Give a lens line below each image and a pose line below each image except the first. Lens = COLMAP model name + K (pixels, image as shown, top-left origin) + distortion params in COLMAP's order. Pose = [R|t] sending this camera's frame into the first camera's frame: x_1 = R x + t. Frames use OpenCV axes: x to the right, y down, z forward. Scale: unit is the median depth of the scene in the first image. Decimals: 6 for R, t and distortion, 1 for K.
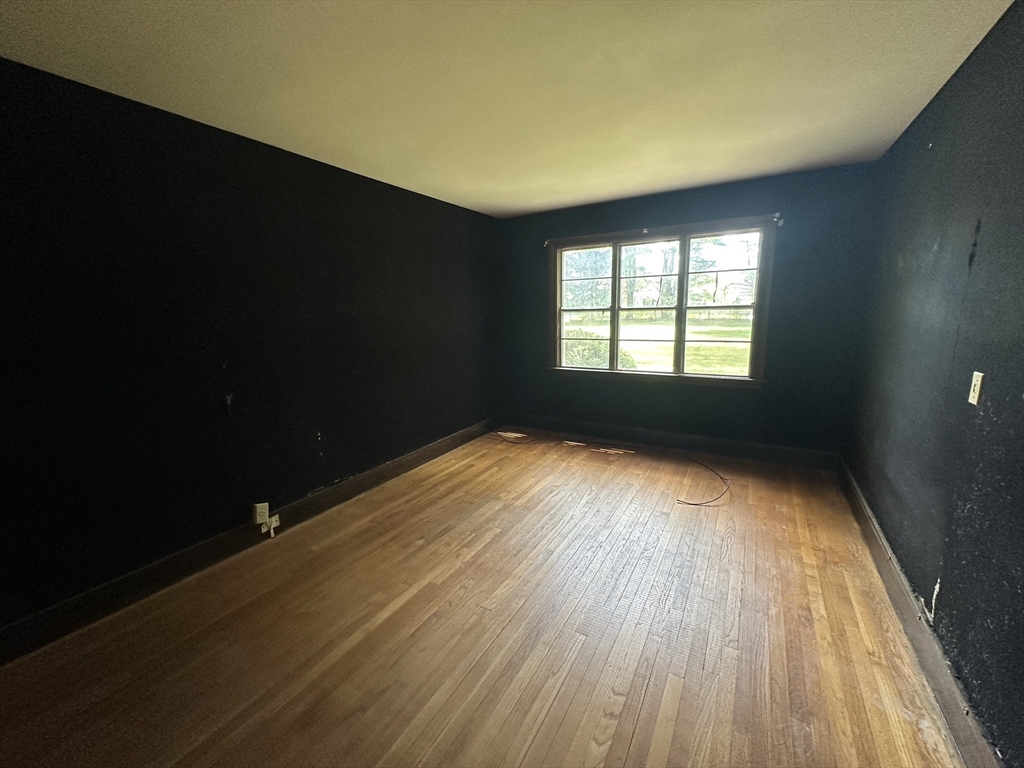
lens RADIAL K [[410.0, 0, 512.0], [0, 410.0, 384.0], [0, 0, 1]] dist [0.000222, 0.000004]
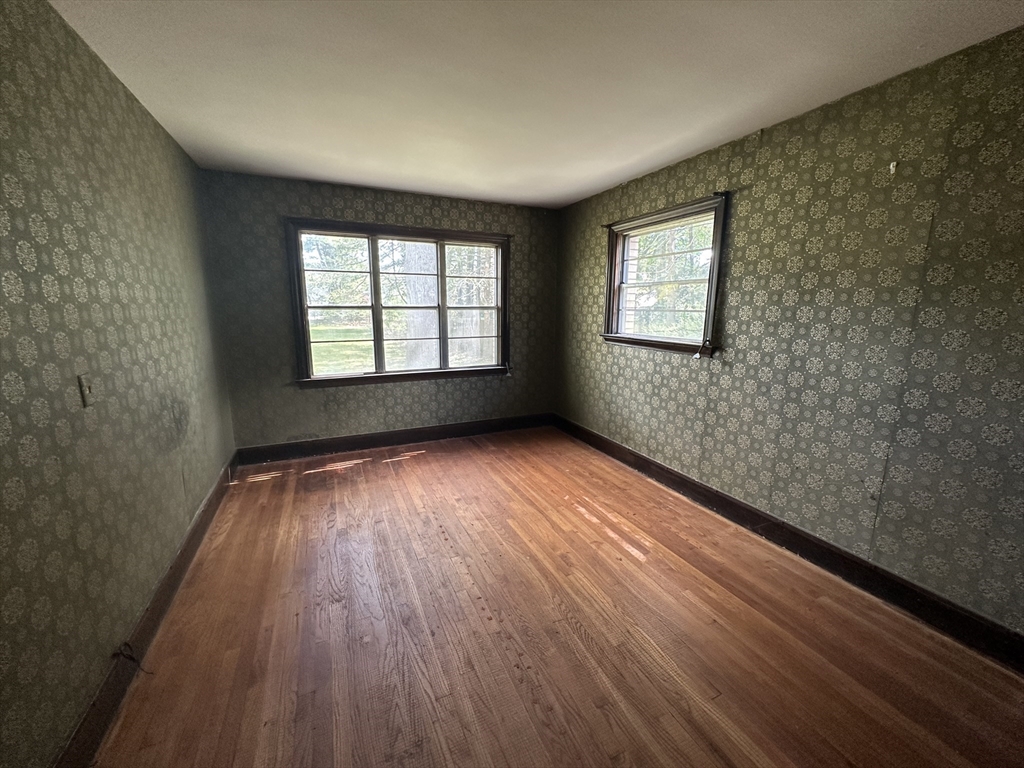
lens RADIAL K [[406.0, 0, 512.0], [0, 406.0, 384.0], [0, 0, 1]] dist [0.000266, 0.000013]
pose [[0.563289, -0.127272, 0.816399, -0.374682], [0.125154, 0.989807, 0.067953, -0.036403], [-0.816726, 0.063898, 0.573477, 0.244265]]
